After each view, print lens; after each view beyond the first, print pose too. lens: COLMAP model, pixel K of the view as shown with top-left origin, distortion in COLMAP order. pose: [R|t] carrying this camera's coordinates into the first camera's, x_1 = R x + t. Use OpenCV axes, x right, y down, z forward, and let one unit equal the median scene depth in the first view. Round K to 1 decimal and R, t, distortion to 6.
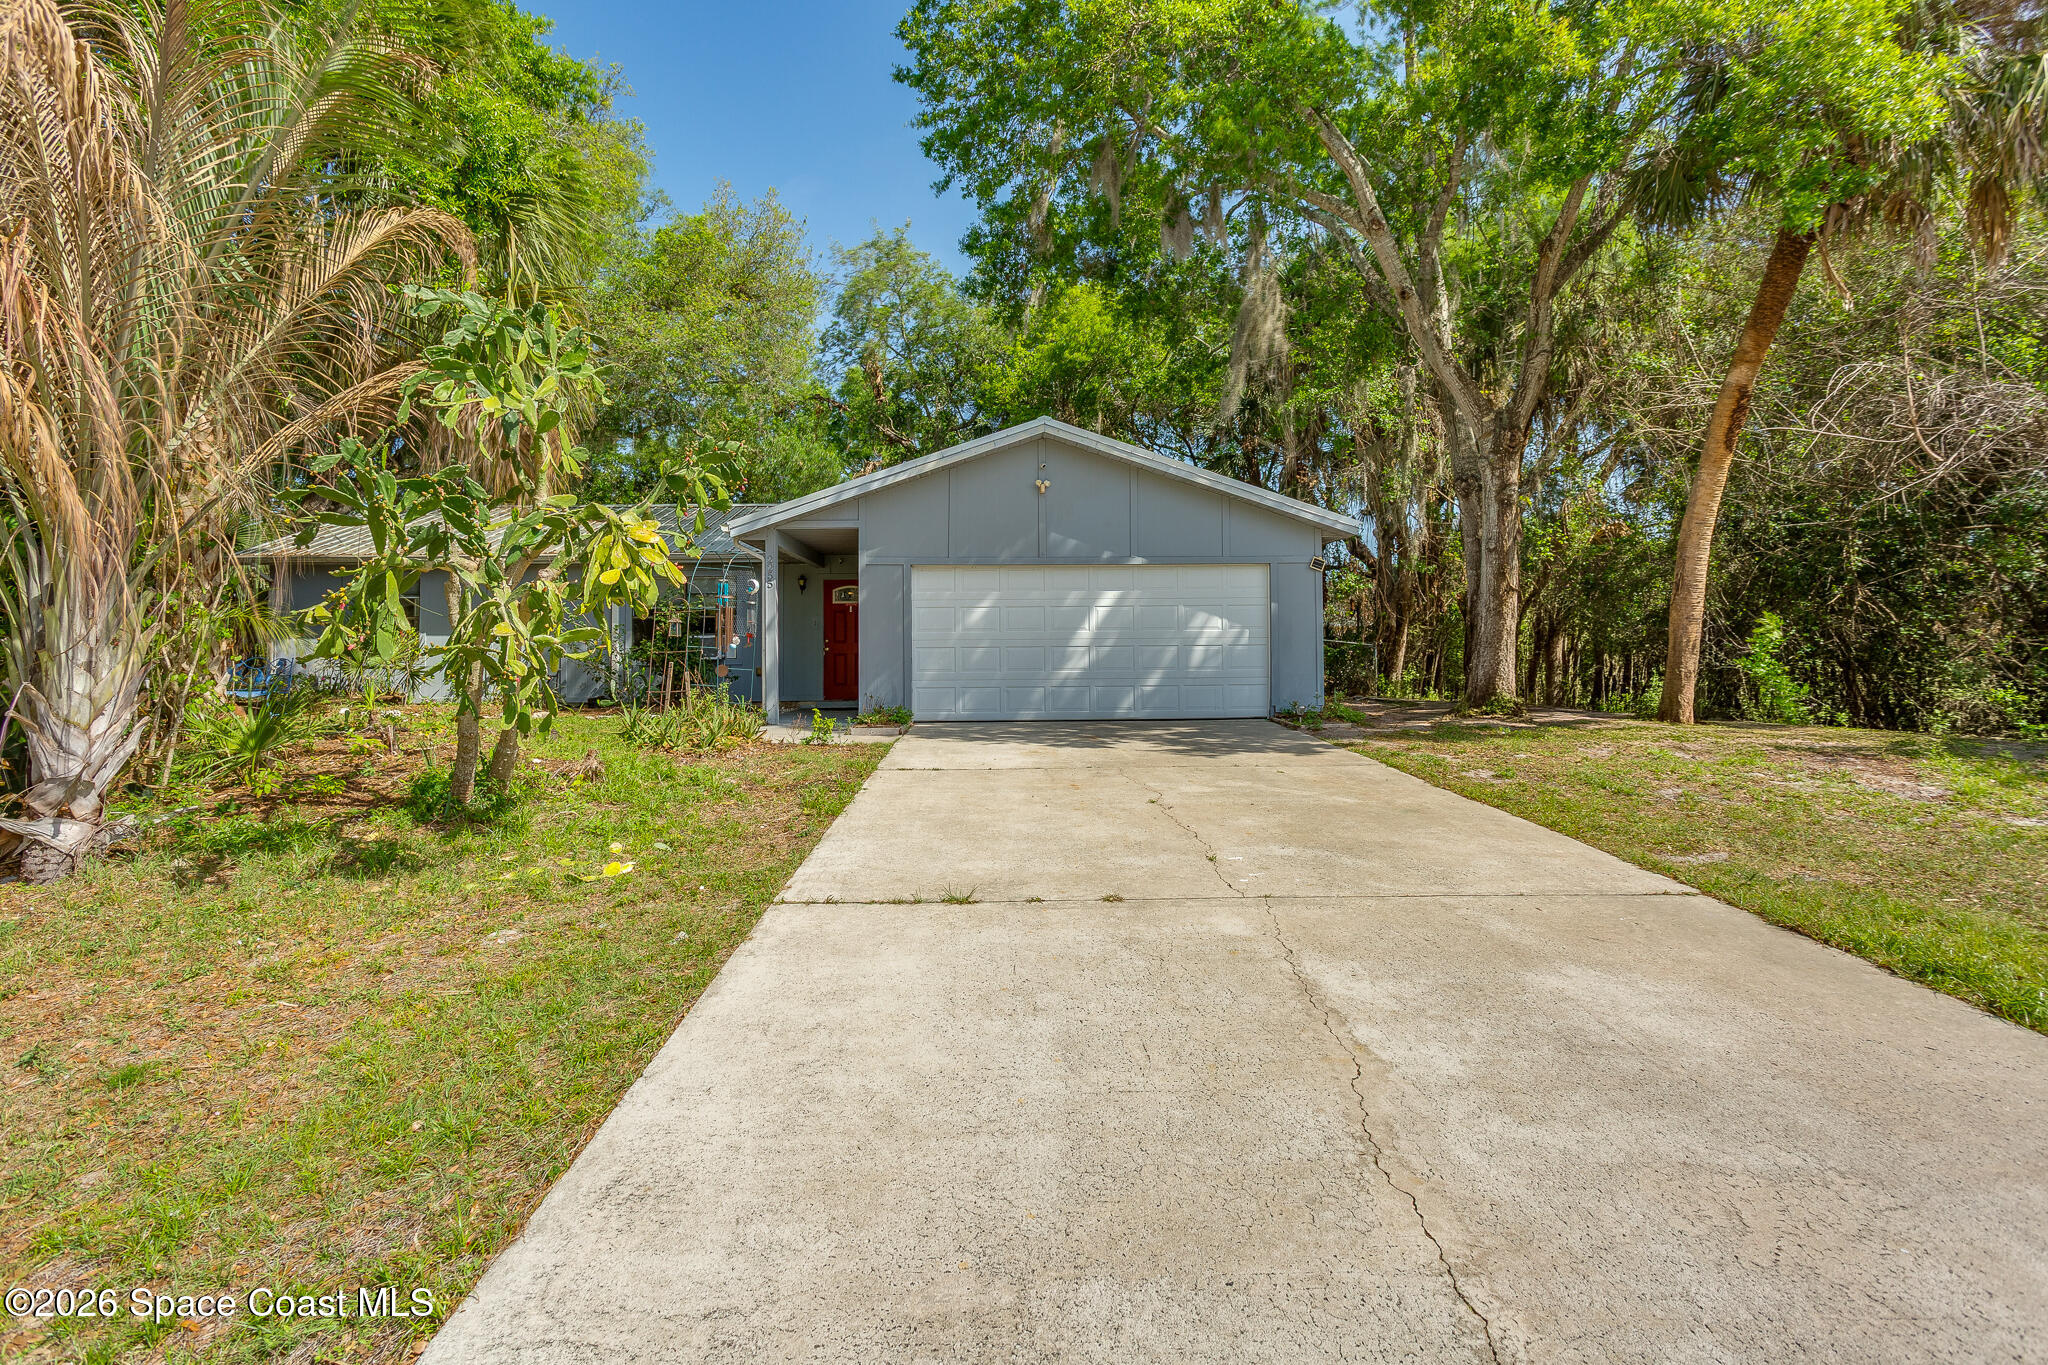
lens RADIAL K [[981.9, 0, 1013.9], [0, 981.9, 680.1], [0, 0, 1]] dist [-0.009496, 0.000380]
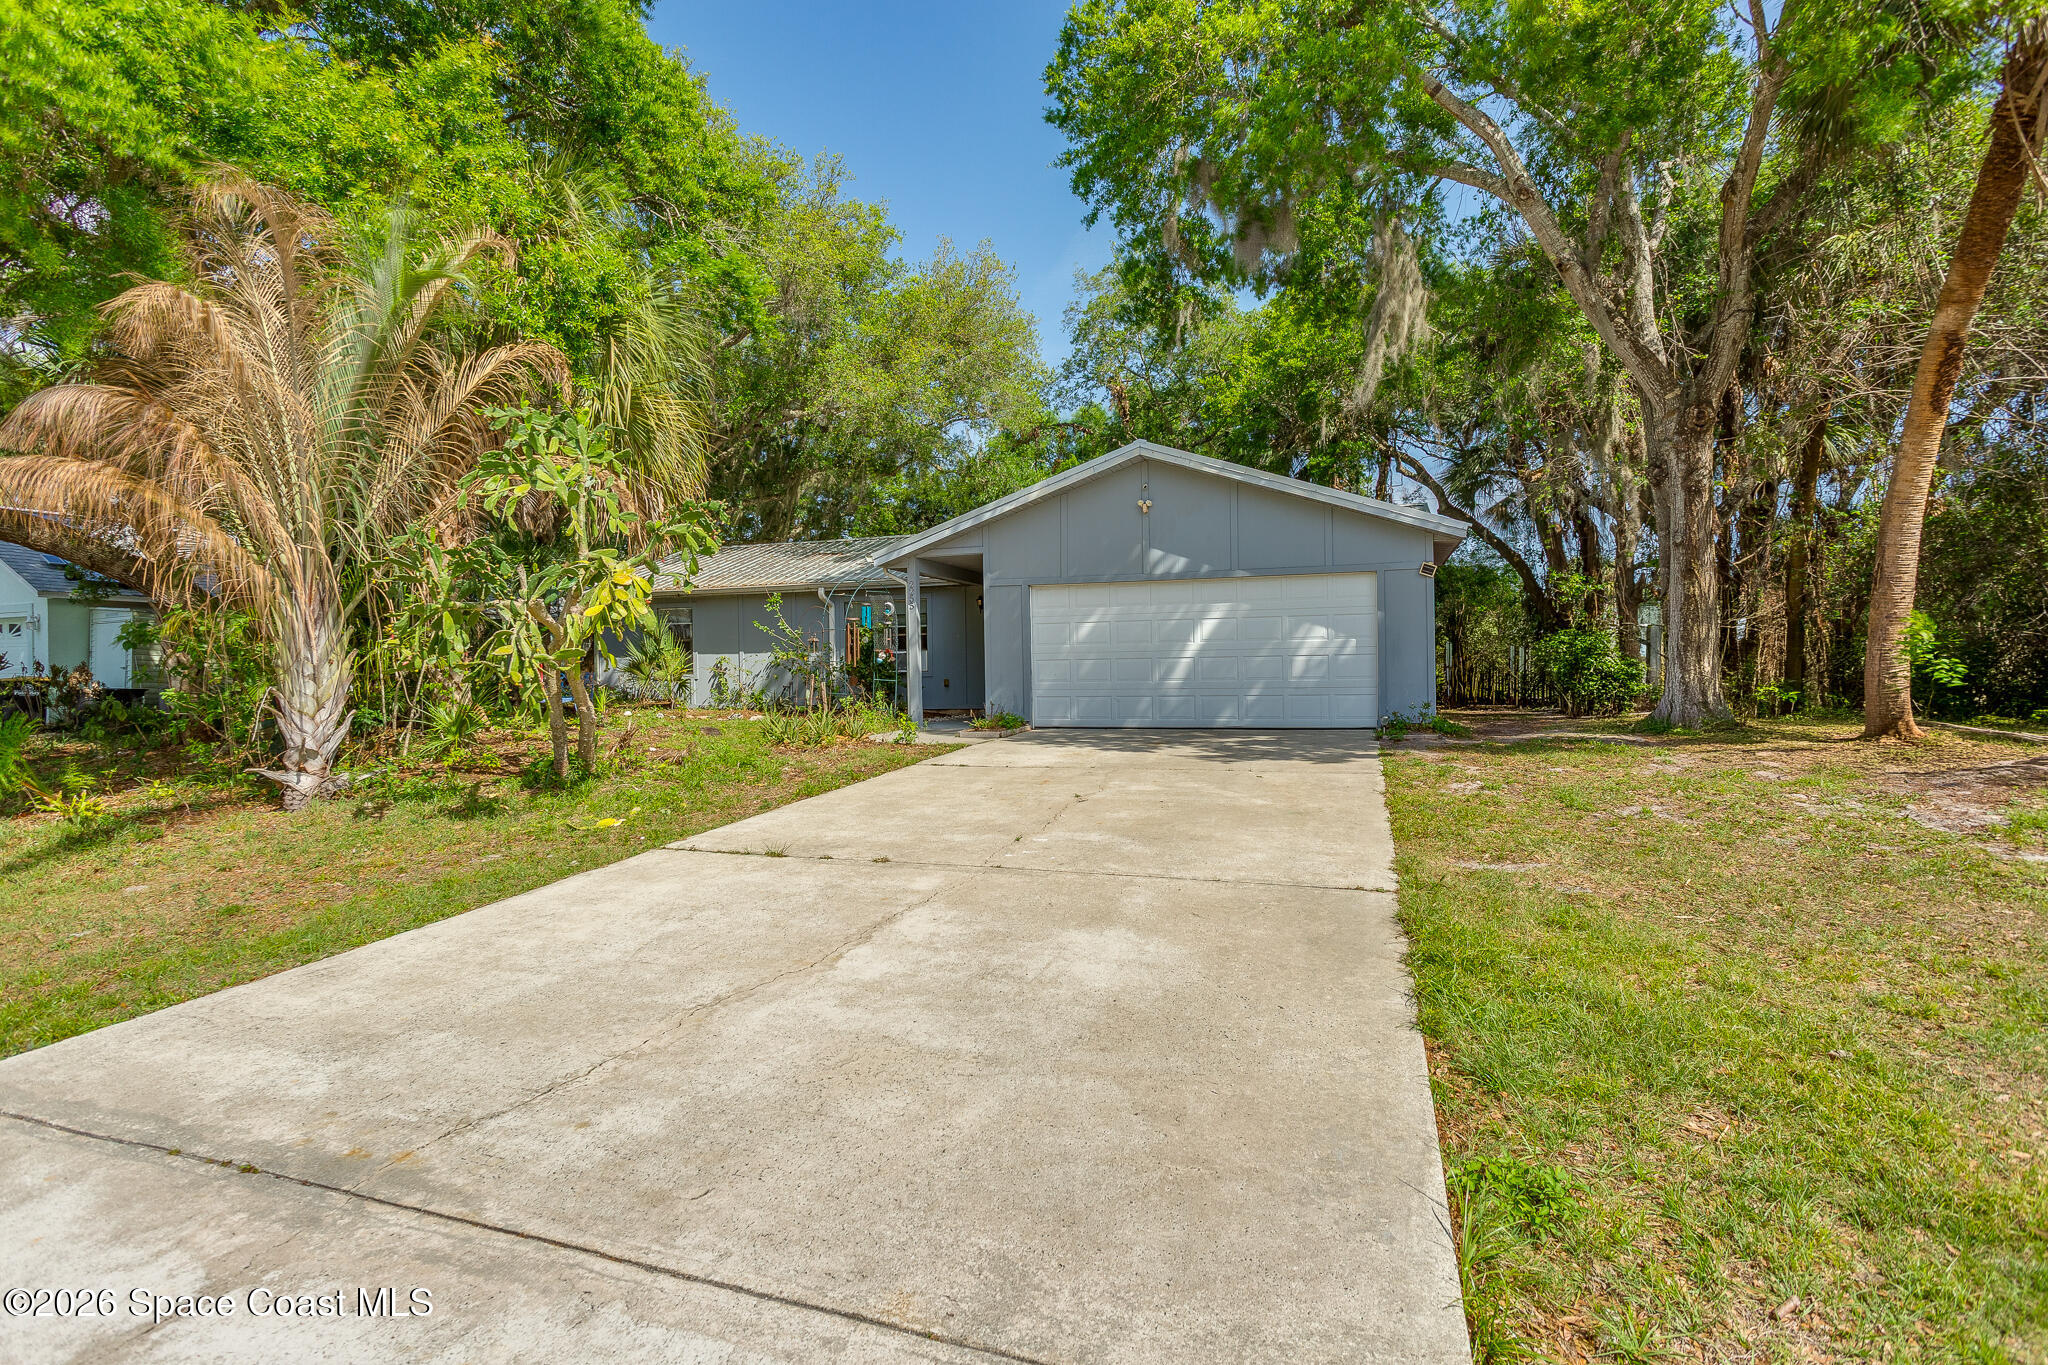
lens RADIAL K [[974.0, 0, 1027.0], [0, 974.0, 738.5], [0, 0, 1]] dist [-0.003560, 0.000250]
pose [[0.942253, 0.018753, -0.334375, 0.281500], [-0.002845, 0.998843, 0.047999, 0.002793], [0.334889, -0.044276, 0.941217, -0.041989]]
